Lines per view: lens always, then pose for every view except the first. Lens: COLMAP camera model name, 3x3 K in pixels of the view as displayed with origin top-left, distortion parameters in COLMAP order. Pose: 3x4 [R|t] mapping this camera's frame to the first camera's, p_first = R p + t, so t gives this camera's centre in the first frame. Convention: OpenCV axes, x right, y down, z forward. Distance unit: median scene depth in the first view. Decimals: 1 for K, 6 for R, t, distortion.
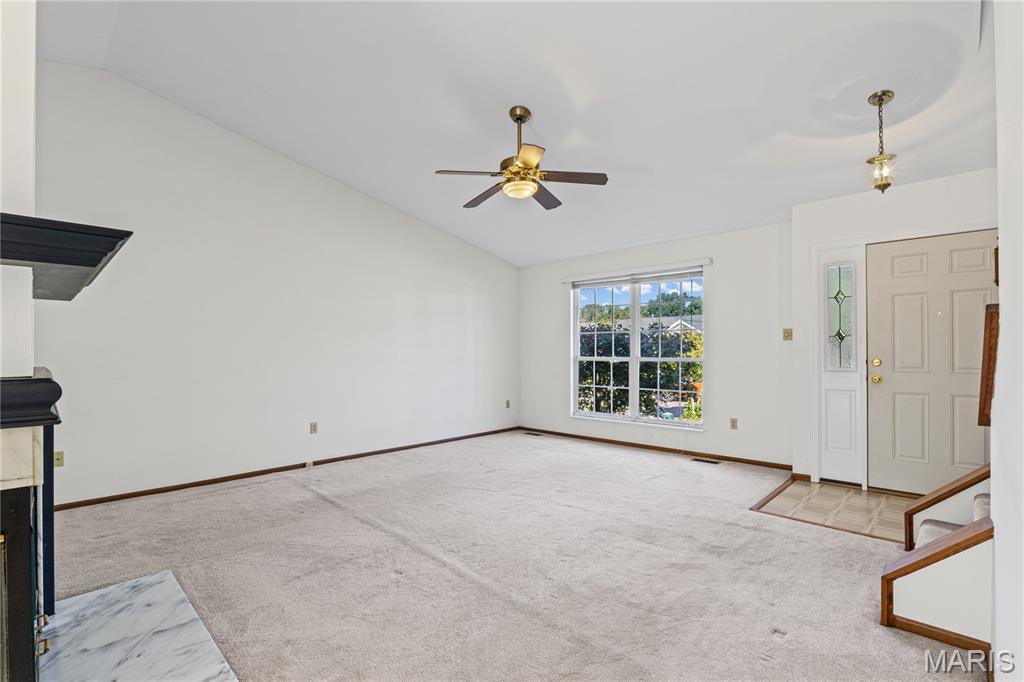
lens RADIAL K [[479.2, 0, 512.0], [0, 479.2, 341.0], [0, 0, 1]] dist [-0.000101, 0.000075]
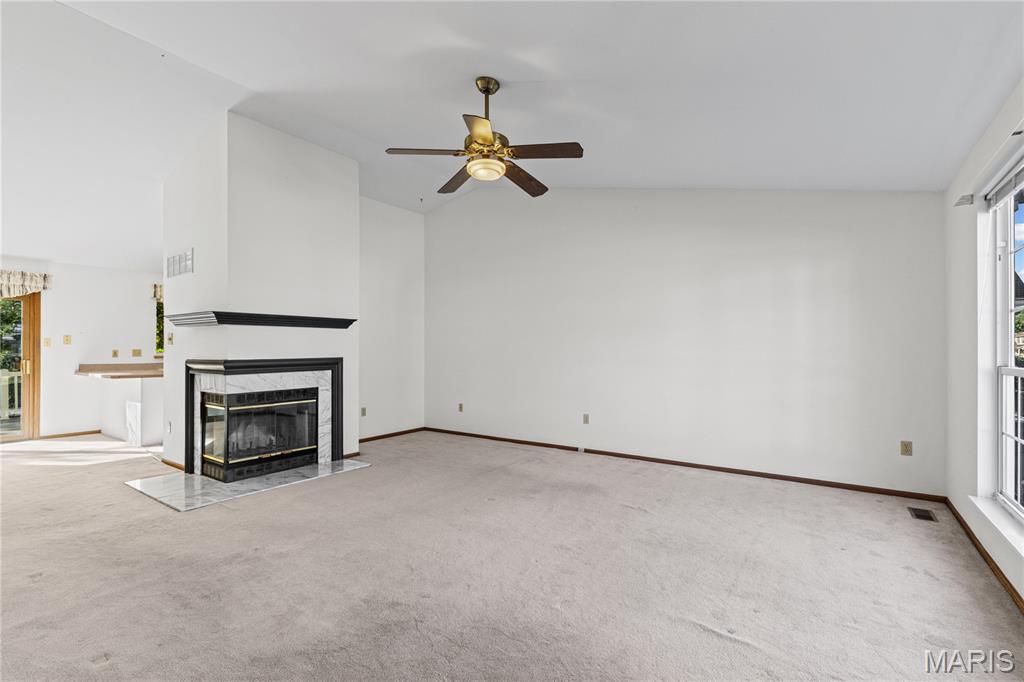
lens RADIAL K [[460.4, 0, 506.1], [0, 460.4, 346.6], [0, 0, 1]] dist [-0.001538, 0.000171]
pose [[0.153690, -0.004101, -0.988111, 0.768636], [0.018131, 0.999835, -0.001330, 0.013041], [0.987953, -0.017711, 0.153739, 0.812379]]
